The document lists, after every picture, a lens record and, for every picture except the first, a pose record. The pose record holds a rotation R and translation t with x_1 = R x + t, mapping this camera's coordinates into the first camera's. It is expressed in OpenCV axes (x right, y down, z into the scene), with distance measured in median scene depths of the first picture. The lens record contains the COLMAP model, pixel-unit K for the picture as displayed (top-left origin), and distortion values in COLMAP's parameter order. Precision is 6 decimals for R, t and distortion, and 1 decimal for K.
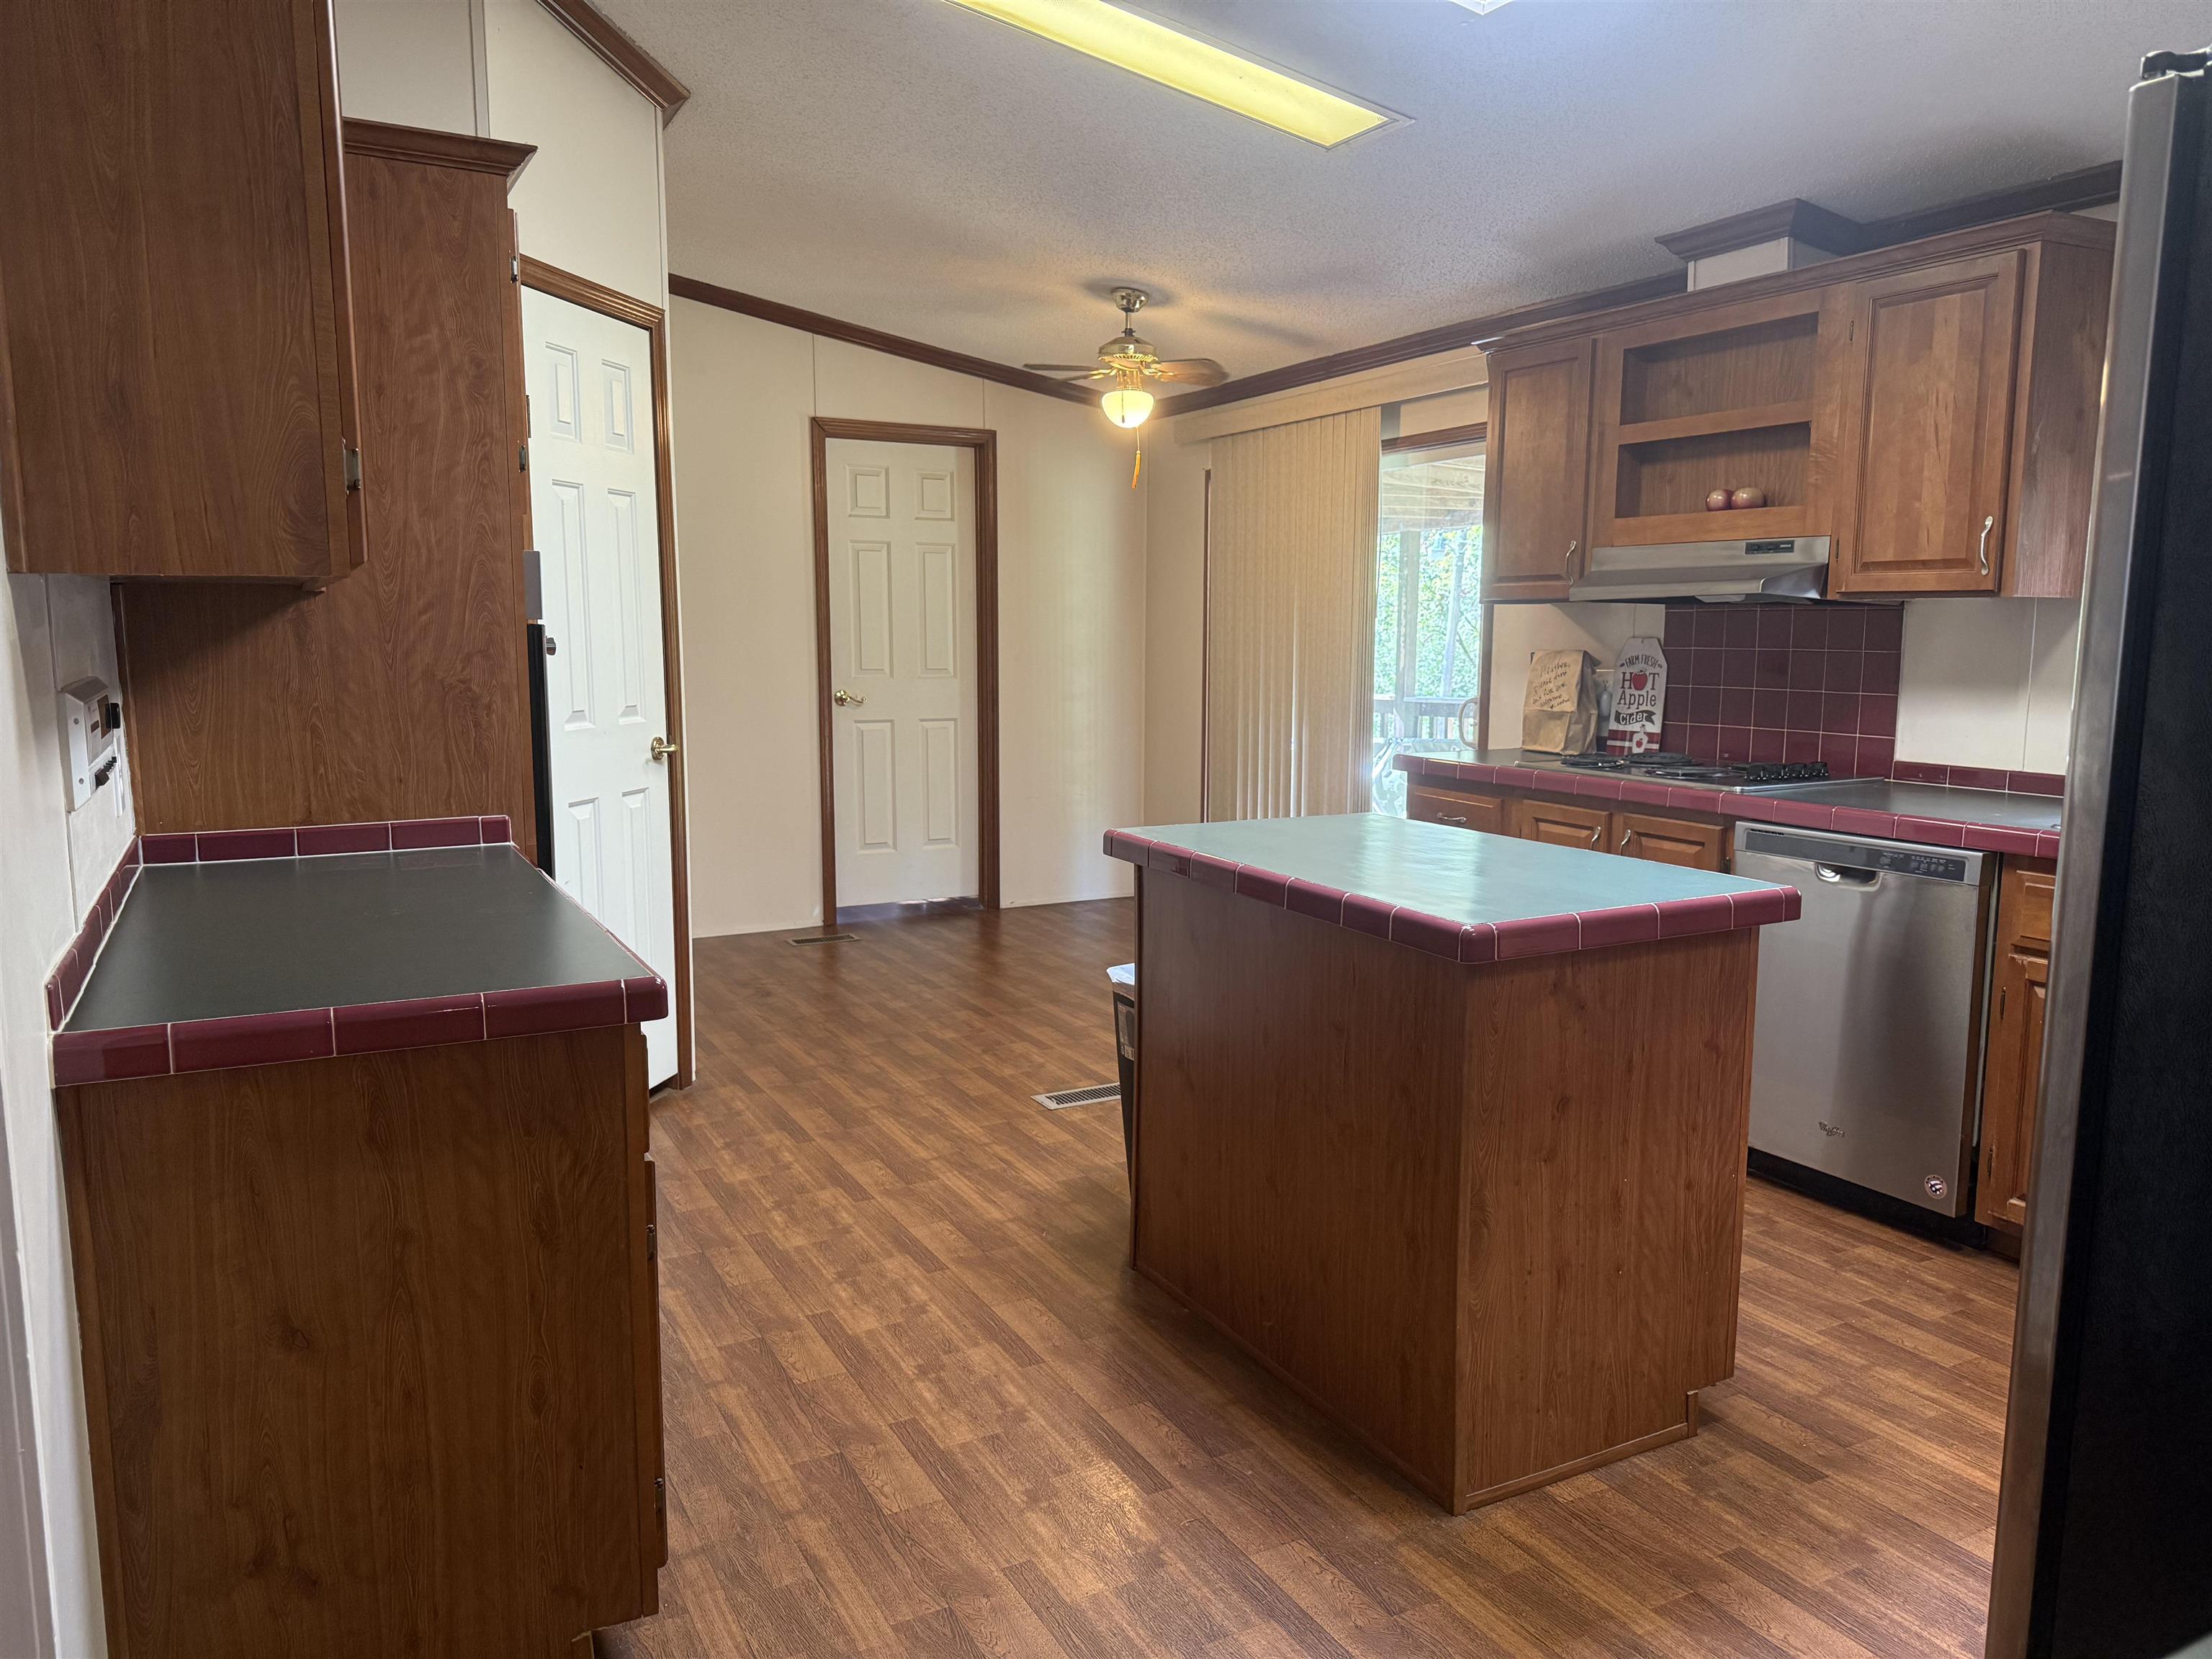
lens RADIAL K [[1561.2, 0, 1106.0], [0, 1561.2, 829.5], [0, 0, 1]] dist [0.051001, -0.002319]
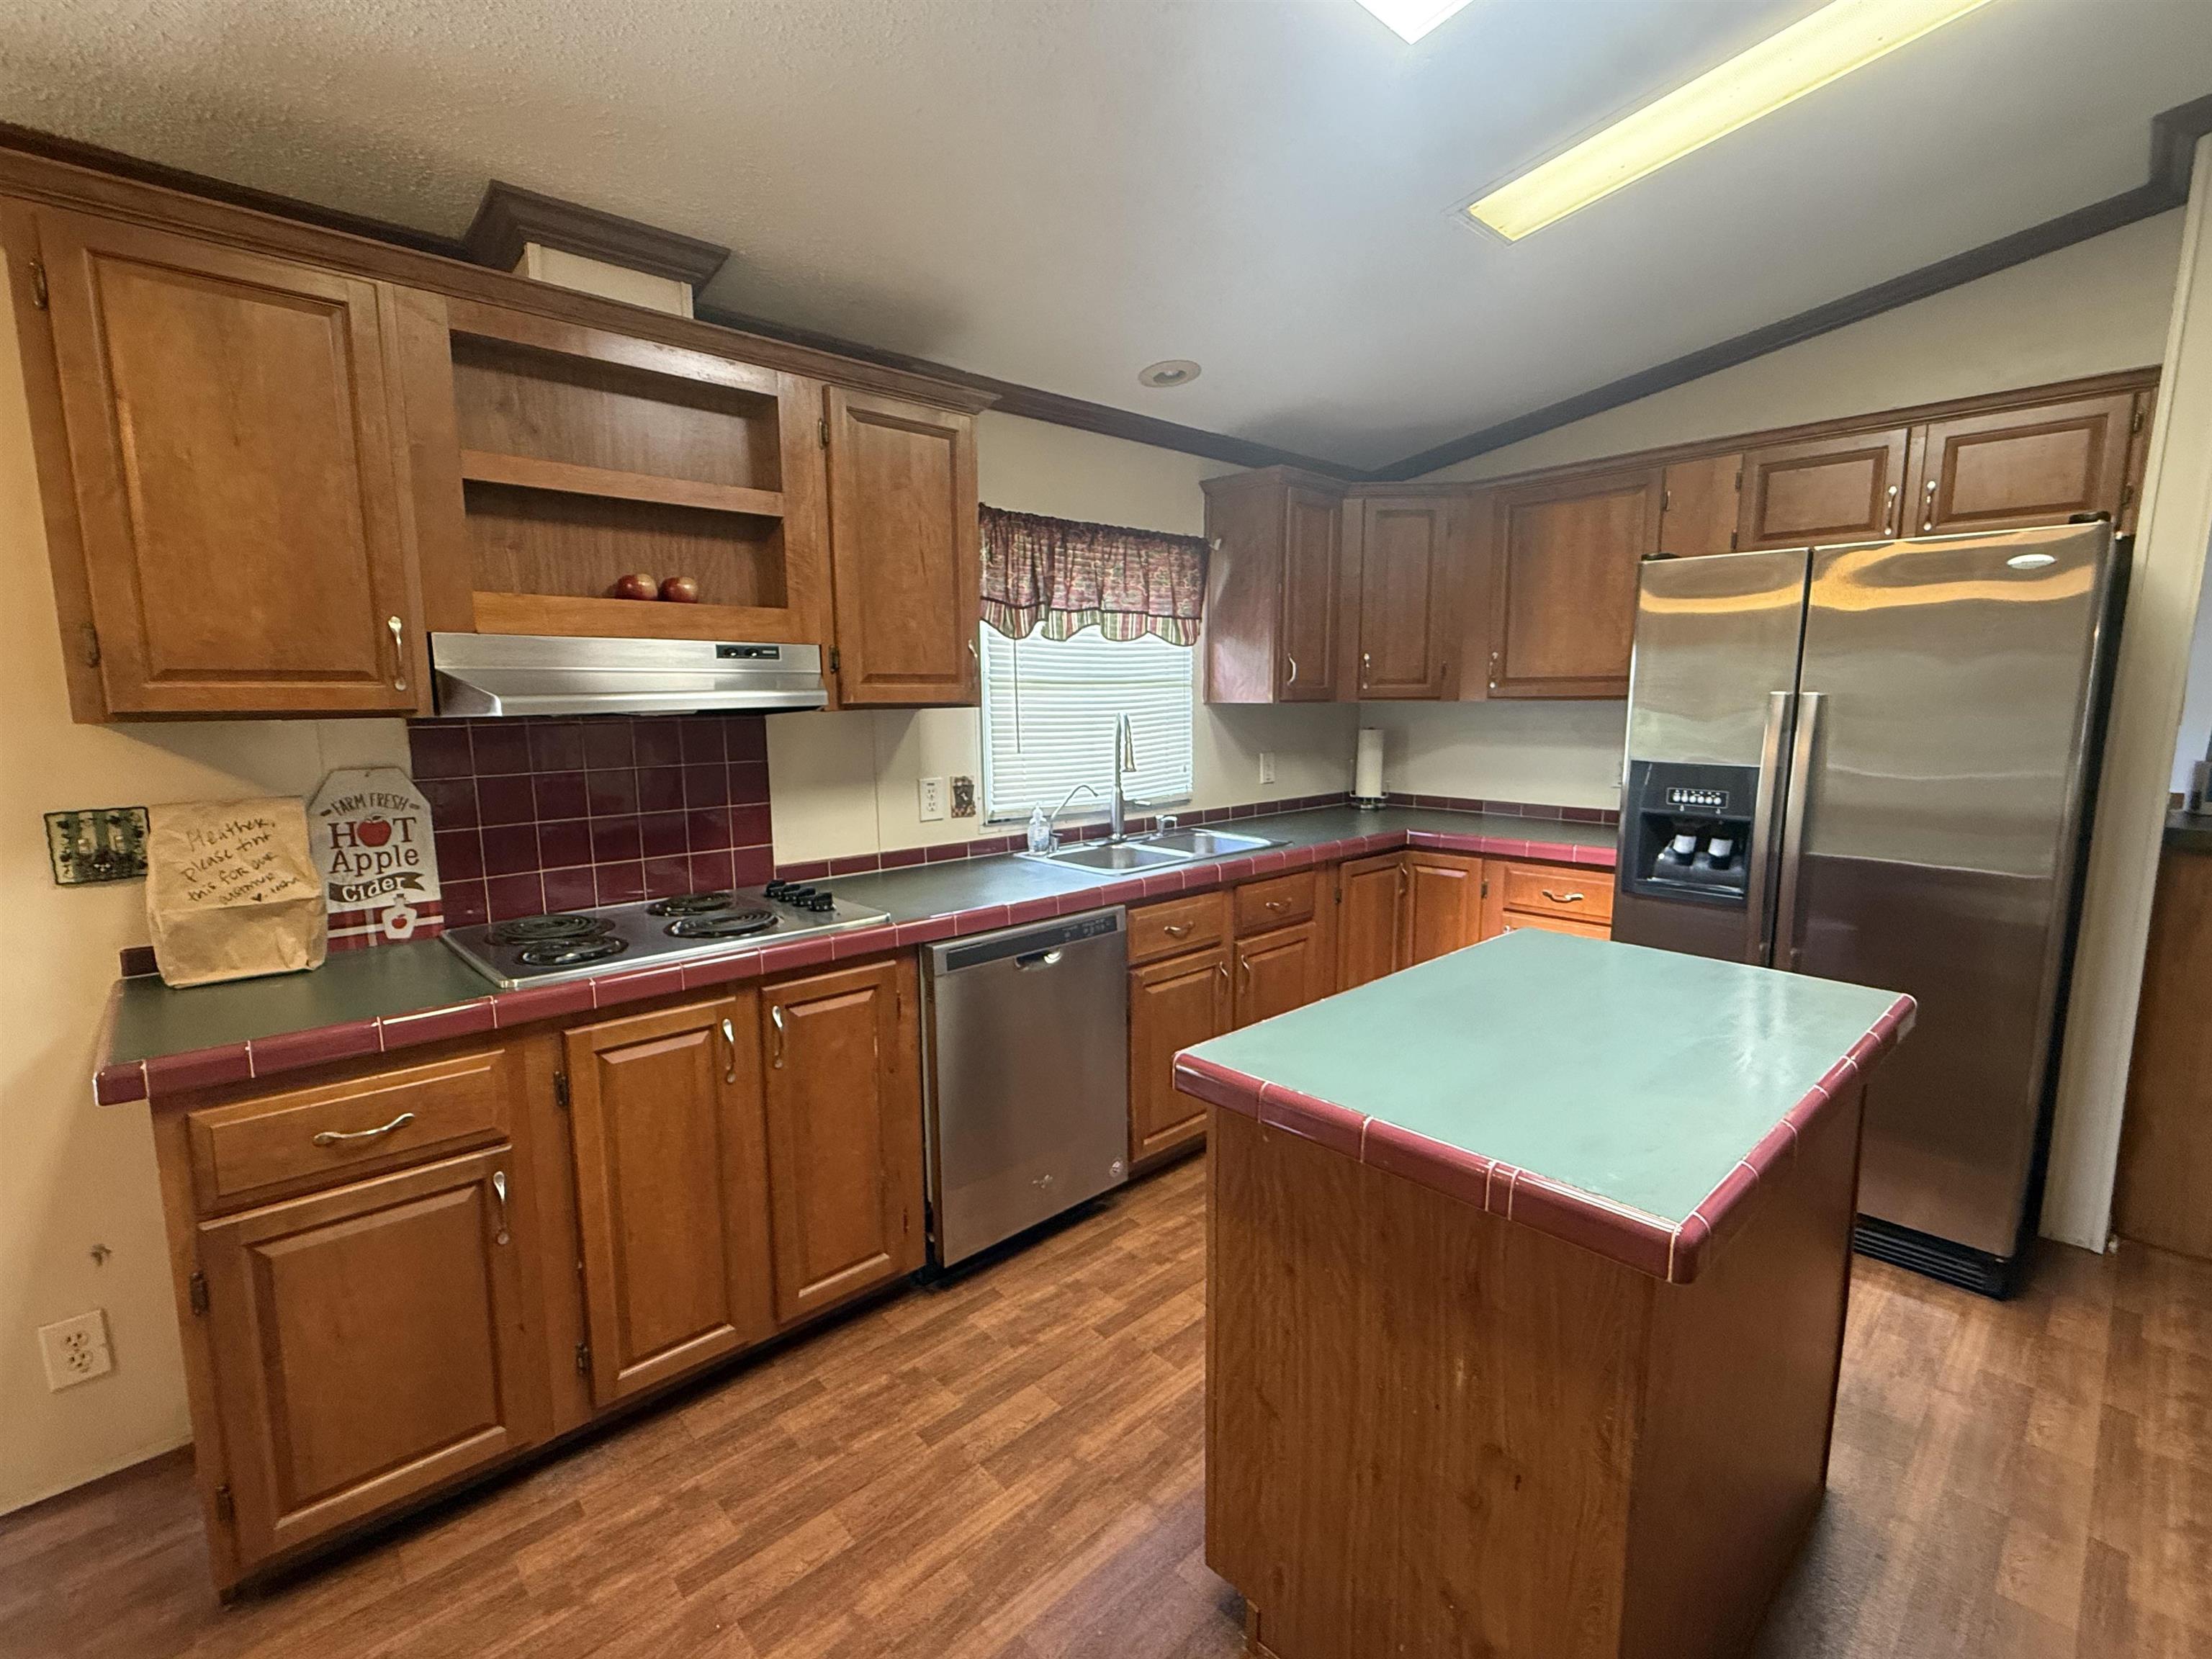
lens RADIAL K [[998.0, 0, 1106.0], [0, 998.0, 829.5], [0, 0, 1]] dist [-0.000278, 0.000077]
pose [[-0.256424, -0.132359, 0.957459, -0.145224], [0.136776, 0.975643, 0.171504, -0.125710], [-0.956838, 0.174935, -0.232075, 0.798781]]
